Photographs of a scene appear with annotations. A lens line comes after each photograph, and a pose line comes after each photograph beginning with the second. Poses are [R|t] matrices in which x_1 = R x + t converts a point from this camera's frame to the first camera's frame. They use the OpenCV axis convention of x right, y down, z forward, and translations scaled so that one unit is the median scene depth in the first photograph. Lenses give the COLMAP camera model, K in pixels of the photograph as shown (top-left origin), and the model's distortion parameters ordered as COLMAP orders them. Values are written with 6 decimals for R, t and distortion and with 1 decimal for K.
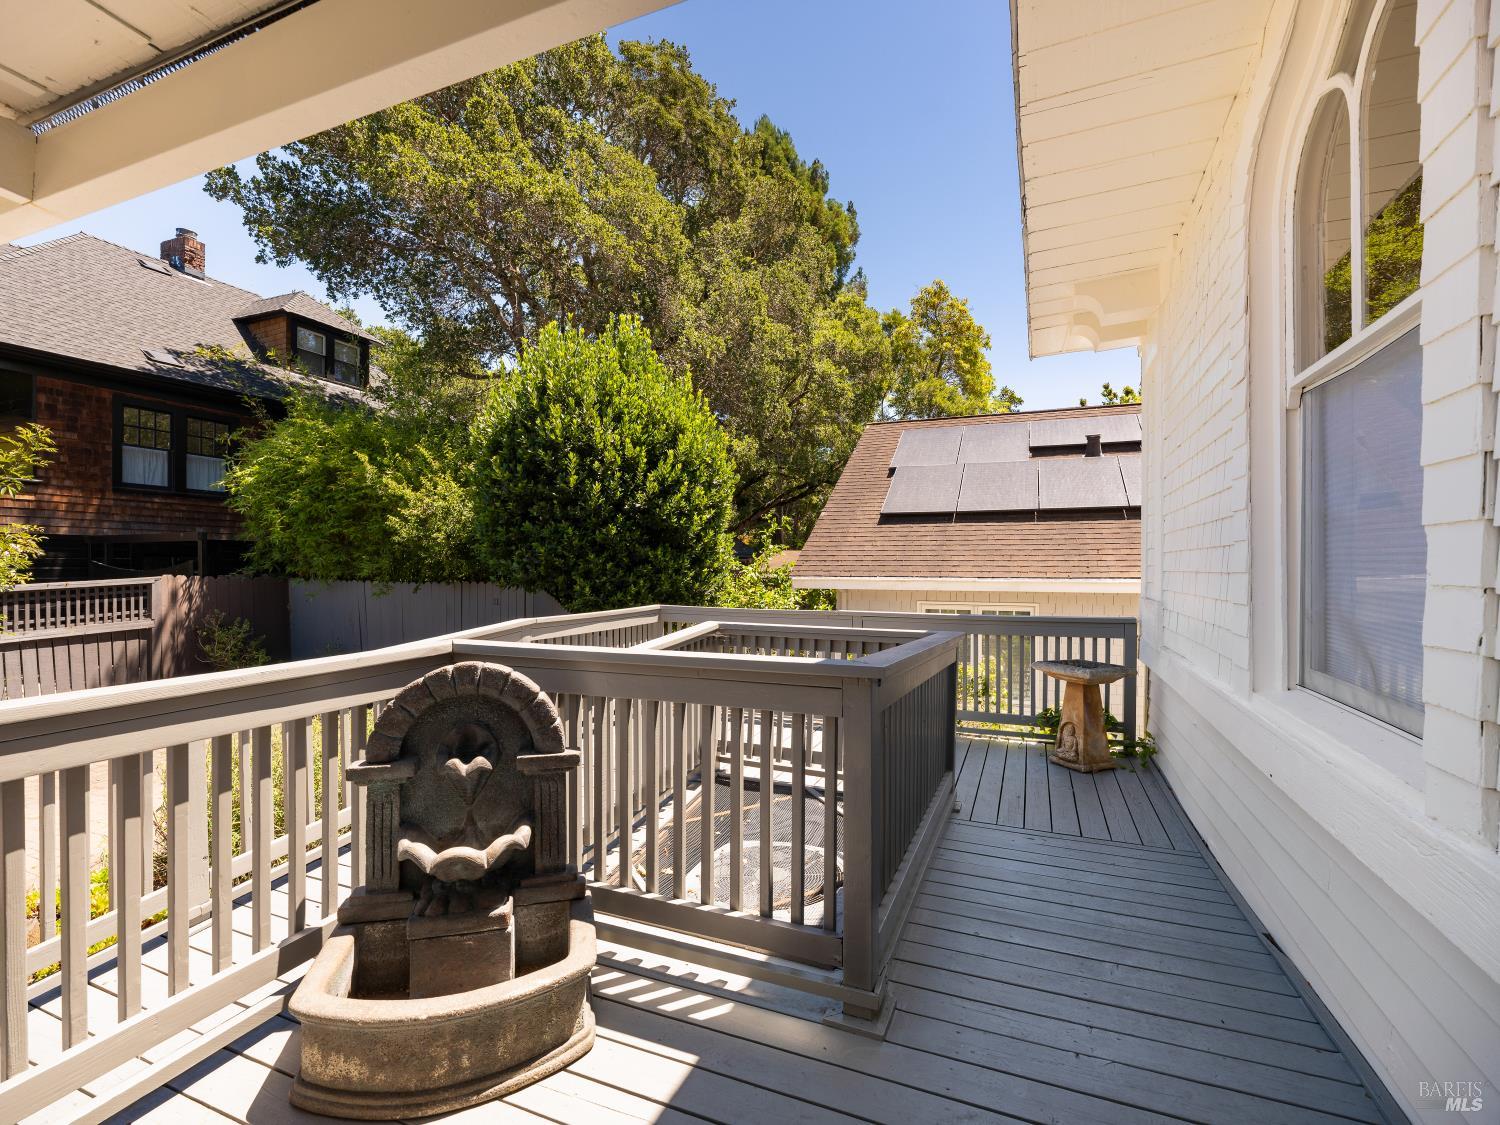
lens RADIAL K [[683.4, 0, 745.8], [0, 683.4, 563.0], [0, 0, 1]] dist [-0.001039, 0.000539]
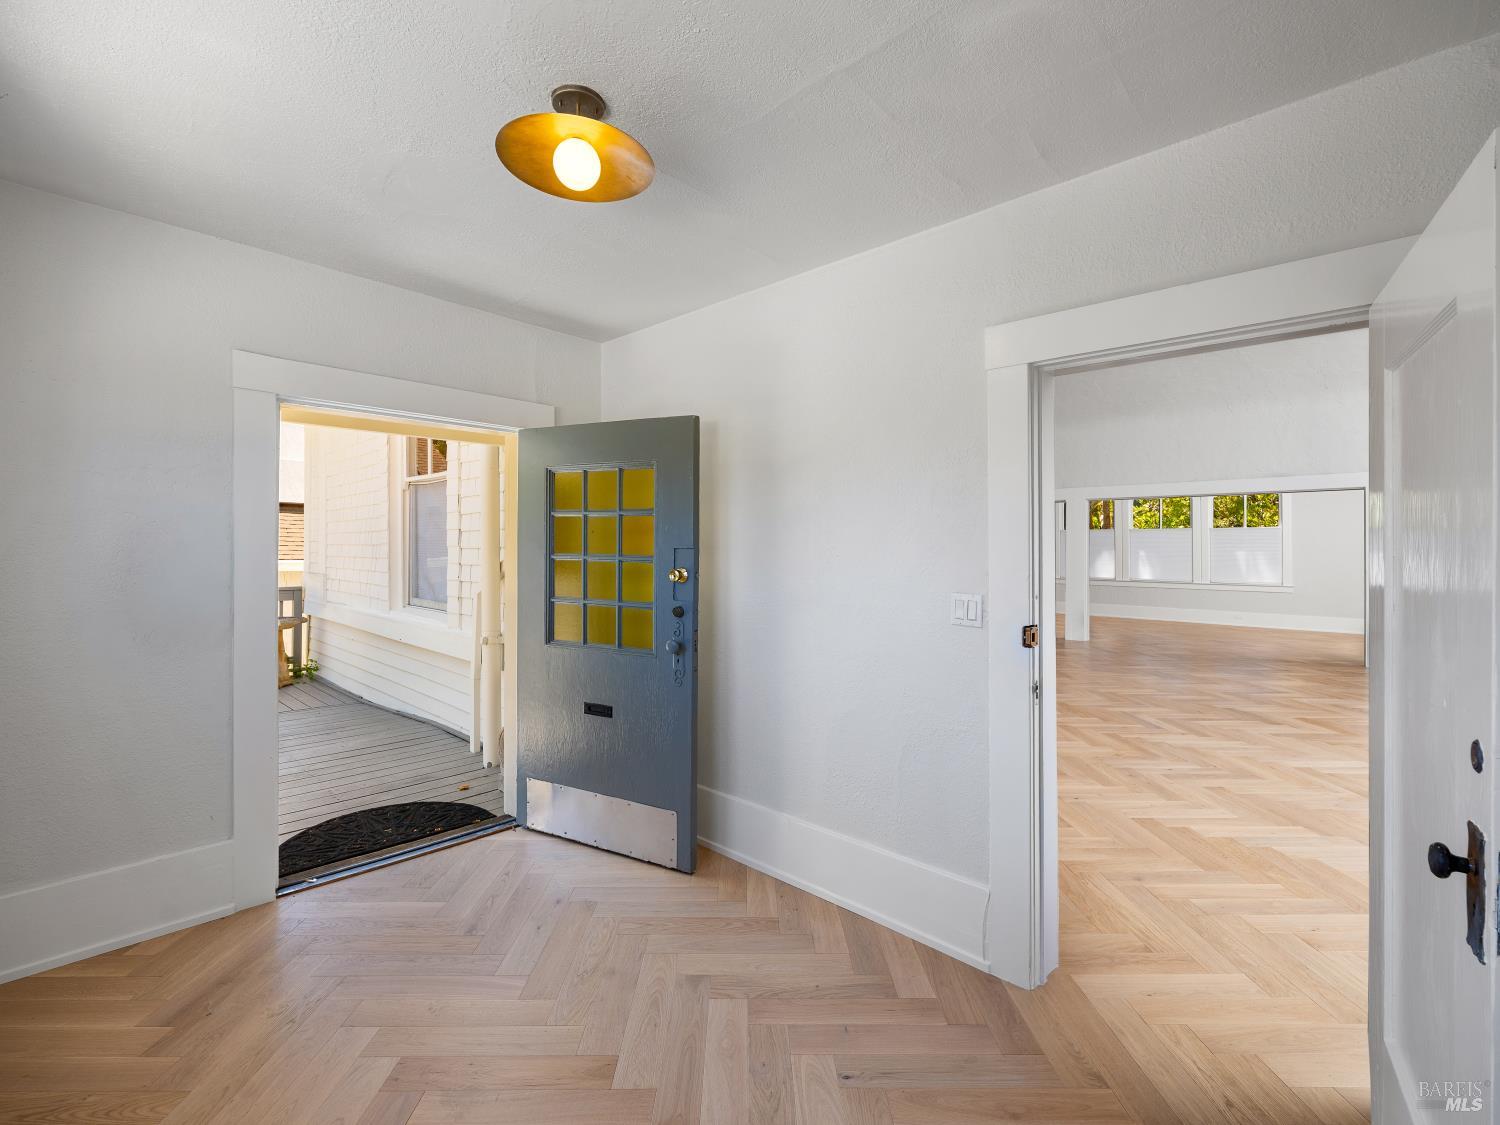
lens RADIAL K [[683.4, 0, 747.1], [0, 683.4, 552.7], [0, 0, 1]] dist [-0.001039, 0.000539]
pose [[0.372728, -0.005428, 0.927925, -0.614121], [-0.010403, 0.999896, 0.010028, -0.026426], [-0.927882, -0.013391, 0.372633, -0.632745]]
